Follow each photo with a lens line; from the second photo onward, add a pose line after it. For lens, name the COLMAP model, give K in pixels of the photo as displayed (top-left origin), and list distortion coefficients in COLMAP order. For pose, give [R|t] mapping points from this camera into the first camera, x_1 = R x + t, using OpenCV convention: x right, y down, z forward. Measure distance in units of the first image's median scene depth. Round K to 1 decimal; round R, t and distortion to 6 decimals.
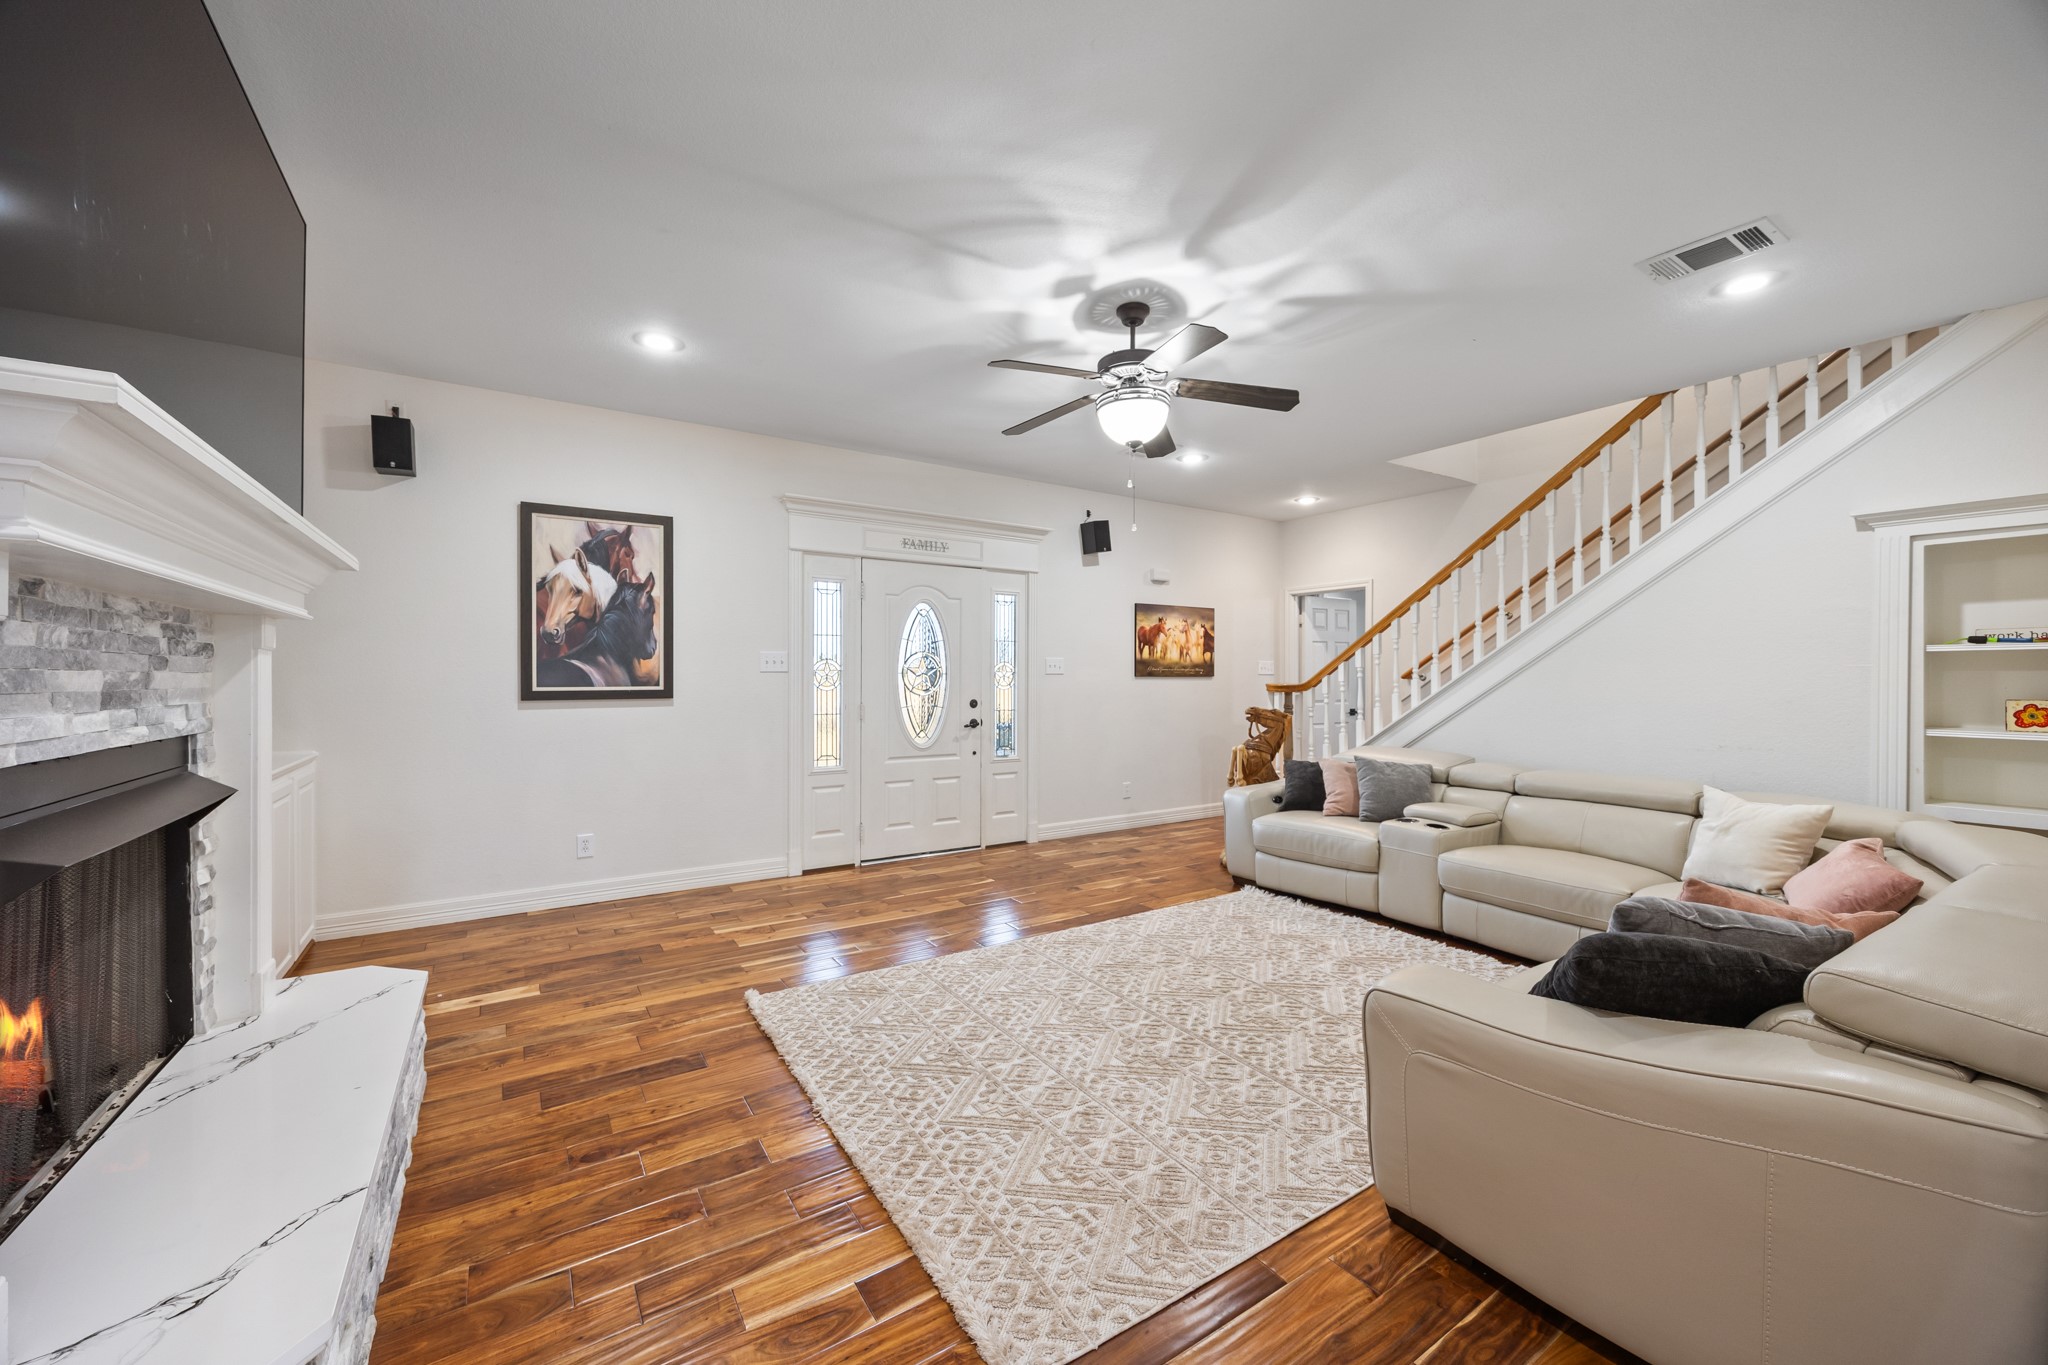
lens RADIAL K [[782.2, 0, 1011.5], [0, 782.2, 688.3], [0, 0, 1]] dist [-0.001898, -0.000242]
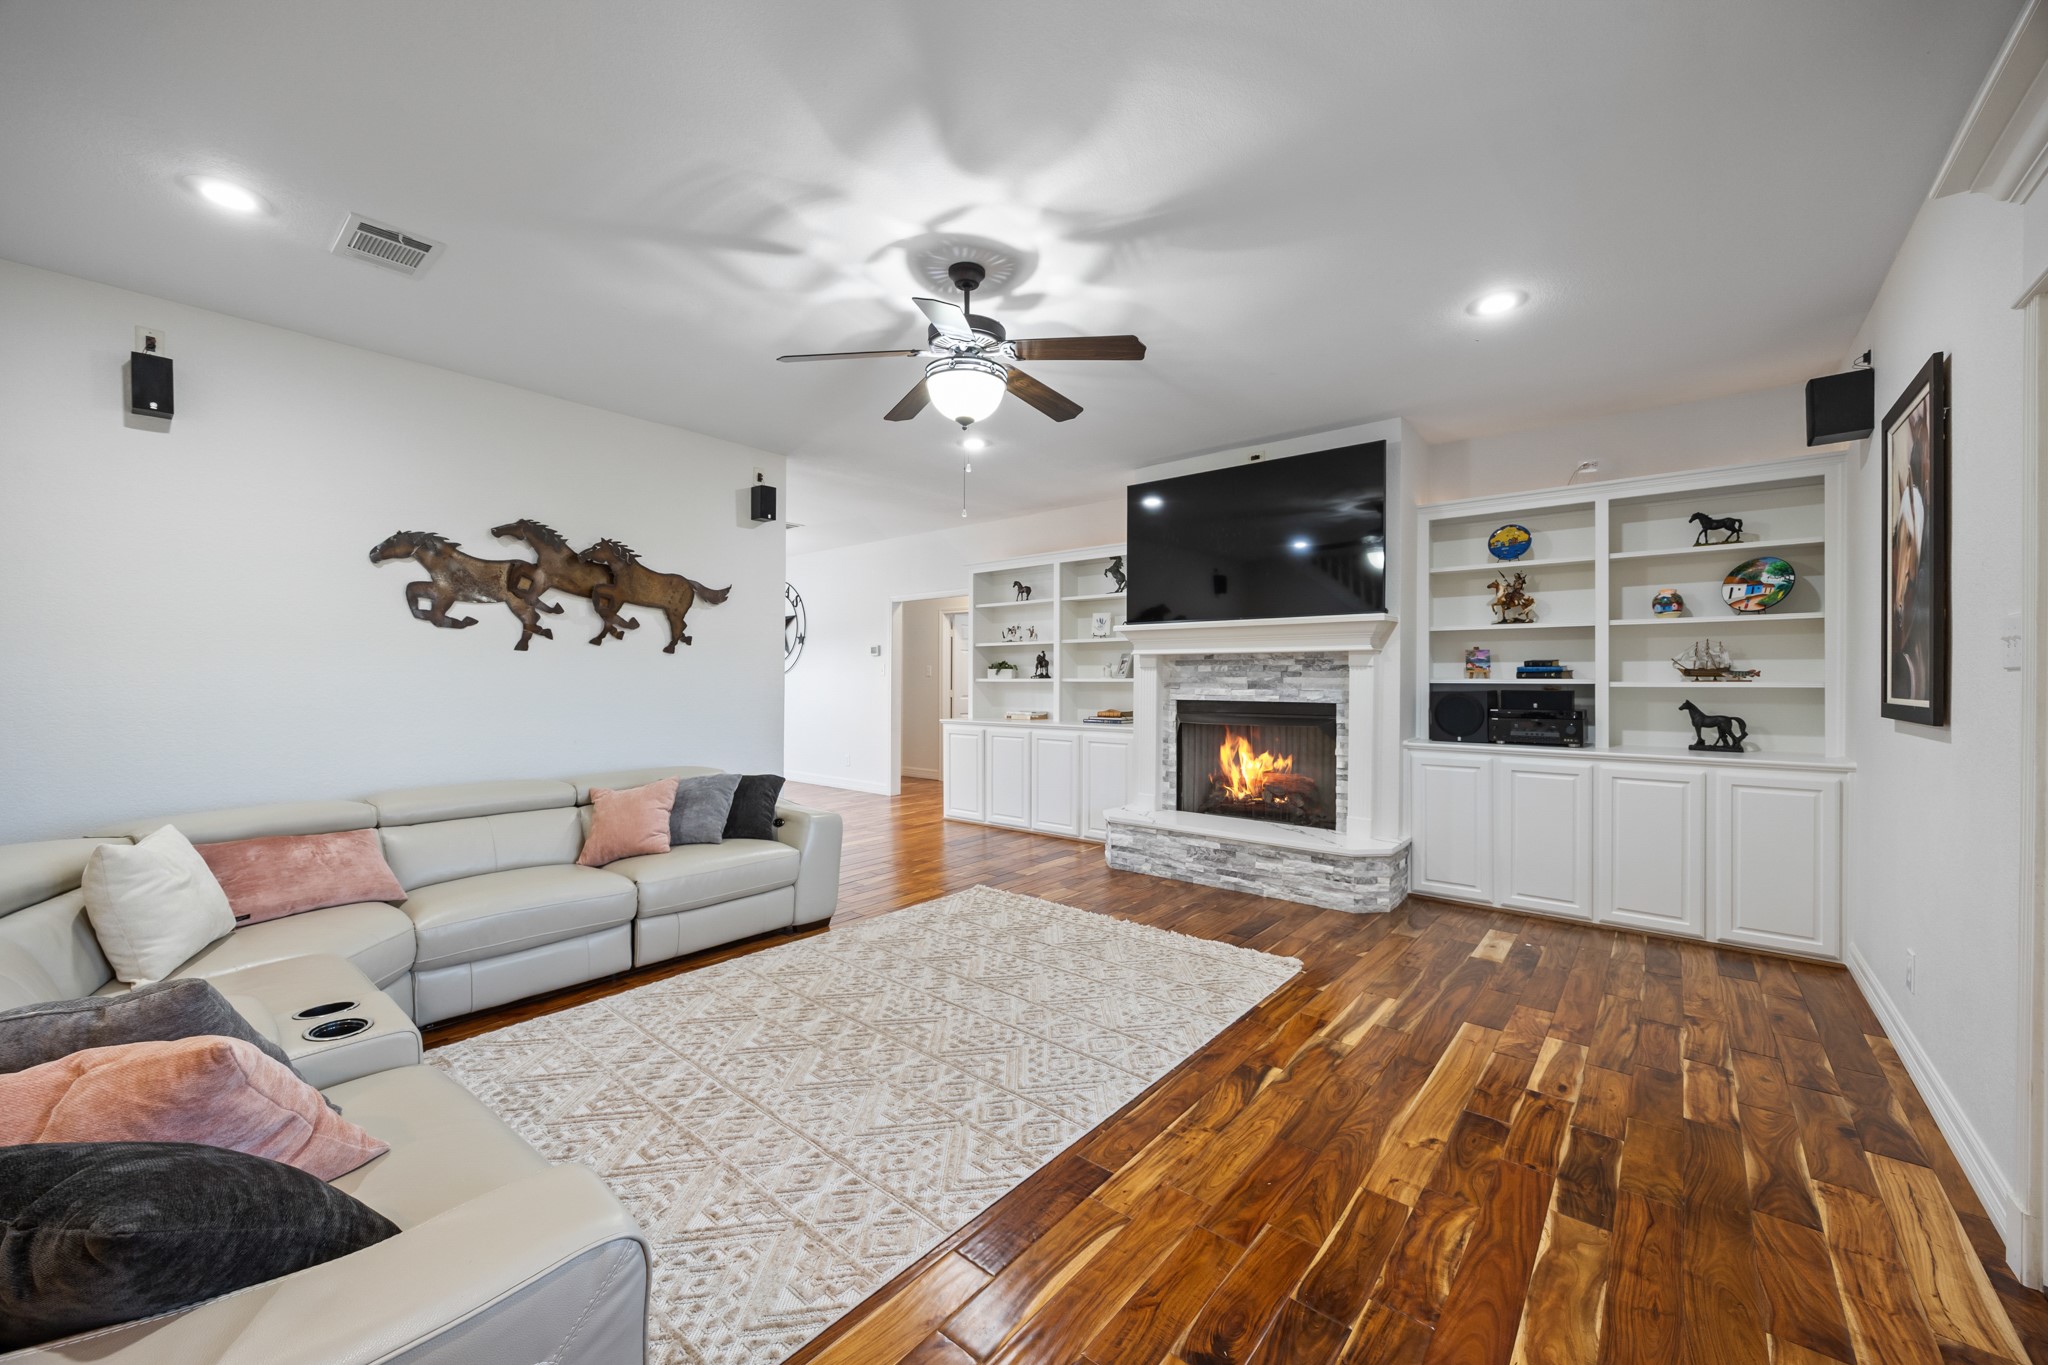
lens RADIAL K [[782.2, 0, 1011.2], [0, 782.2, 671.1], [0, 0, 1]] dist [-0.001898, -0.000242]
pose [[-0.959686, -0.000534, -0.281073, 0.360902], [-0.001793, 0.999989, 0.004223, -0.029214], [0.281068, 0.004557, -0.959677, 1.888321]]
